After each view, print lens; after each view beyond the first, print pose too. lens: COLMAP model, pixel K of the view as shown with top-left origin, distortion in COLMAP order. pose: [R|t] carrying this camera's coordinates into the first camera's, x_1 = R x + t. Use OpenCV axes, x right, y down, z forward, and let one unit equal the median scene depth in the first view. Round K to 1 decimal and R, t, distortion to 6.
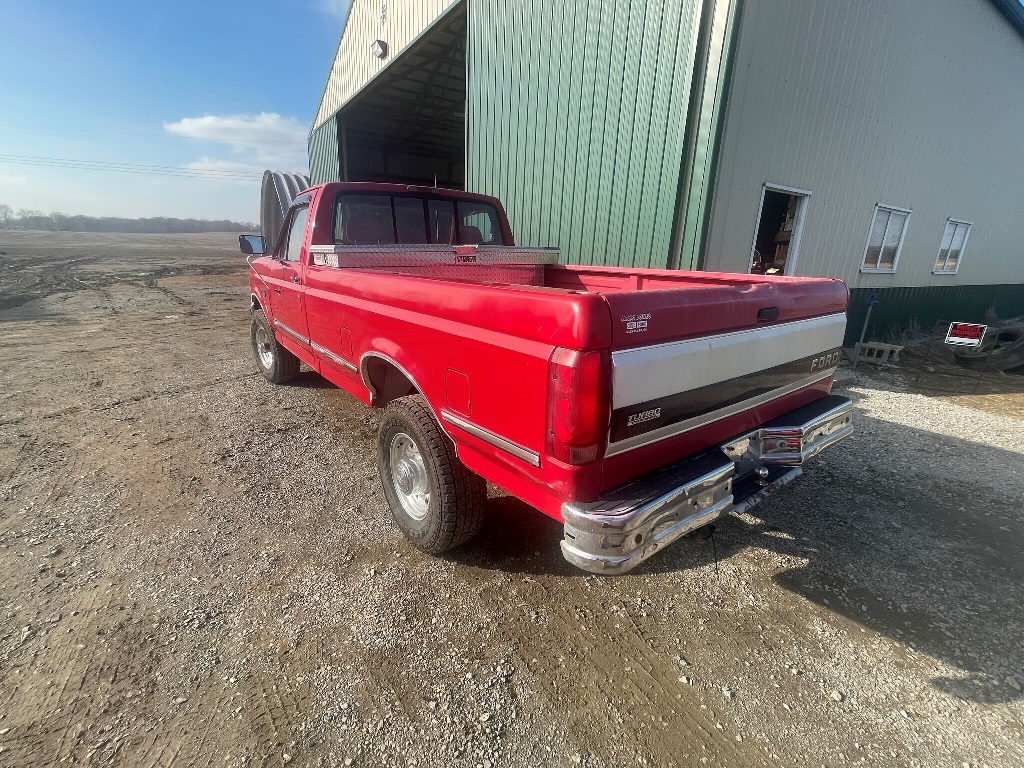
lens RADIAL K [[465.5, 0, 506.2], [0, 465.5, 385.7], [0, 0, 1]] dist [-0.008423, 0.004652]
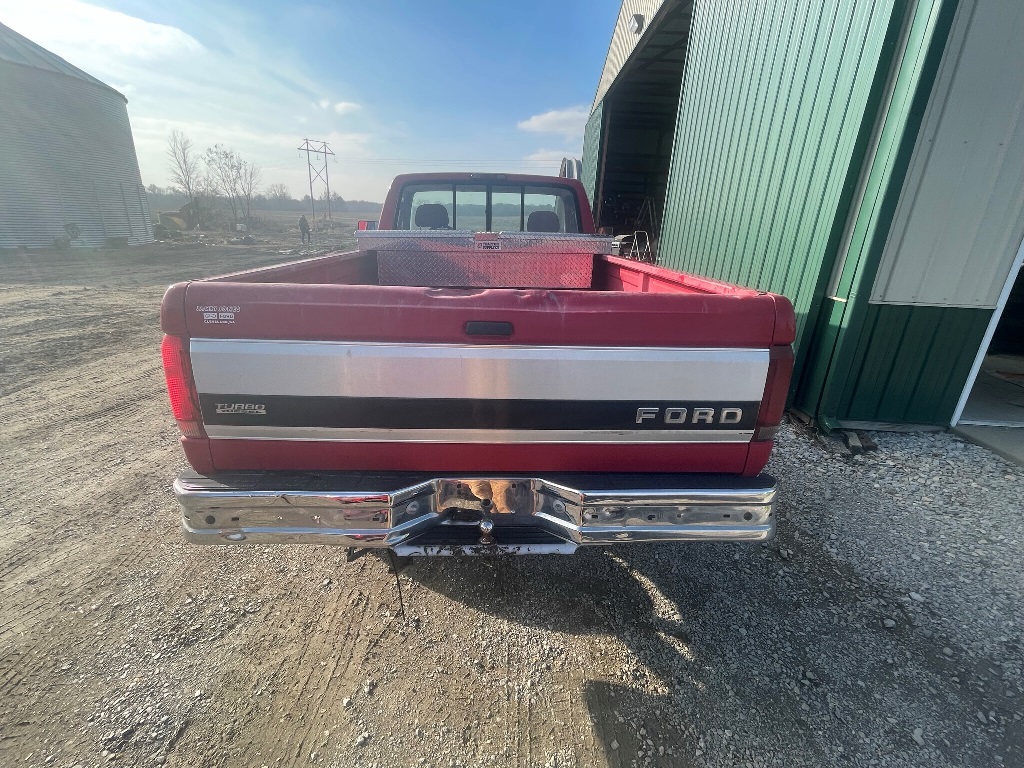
lens RADIAL K [[465.5, 0, 506.2], [0, 465.5, 385.7], [0, 0, 1]] dist [-0.008423, 0.004652]
pose [[0.819572, 0.192415, -0.539702, 0.784123], [-0.173773, 0.981034, 0.085873, -0.102277], [0.545989, 0.023407, 0.837465, 0.281161]]
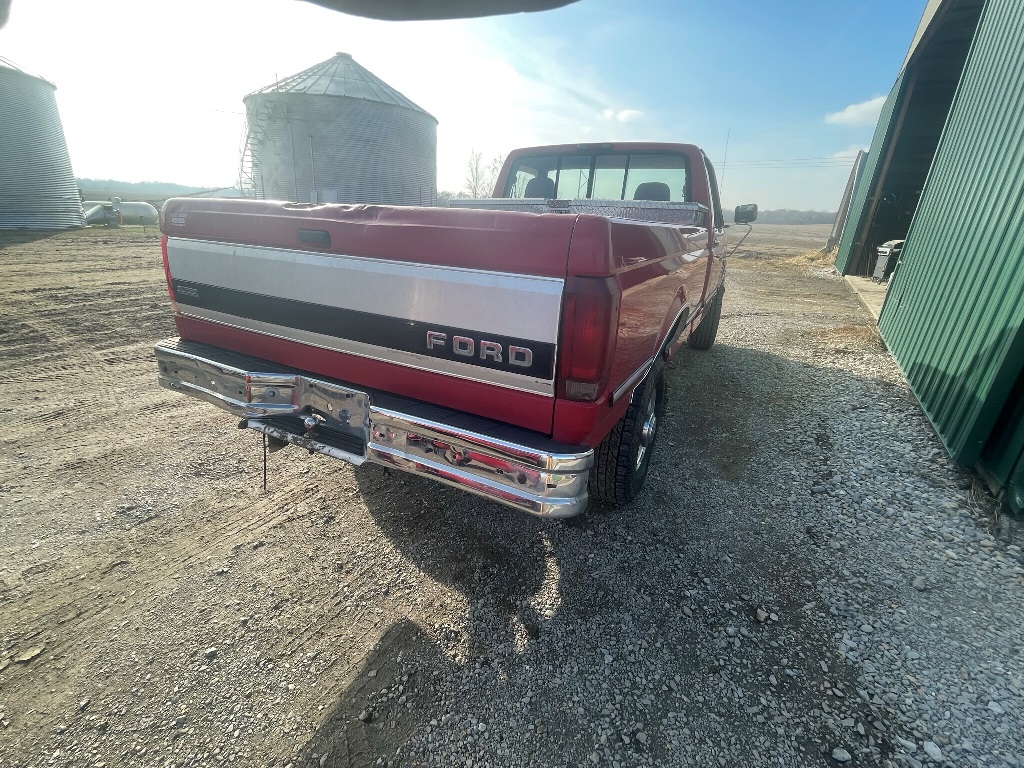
lens RADIAL K [[465.5, 0, 506.2], [0, 465.5, 385.7], [0, 0, 1]] dist [-0.008423, 0.004652]
pose [[0.420736, 0.307311, -0.853546, 1.170033], [-0.293831, 0.936319, 0.192276, -0.128355], [0.858280, 0.169901, 0.484241, 0.715664]]
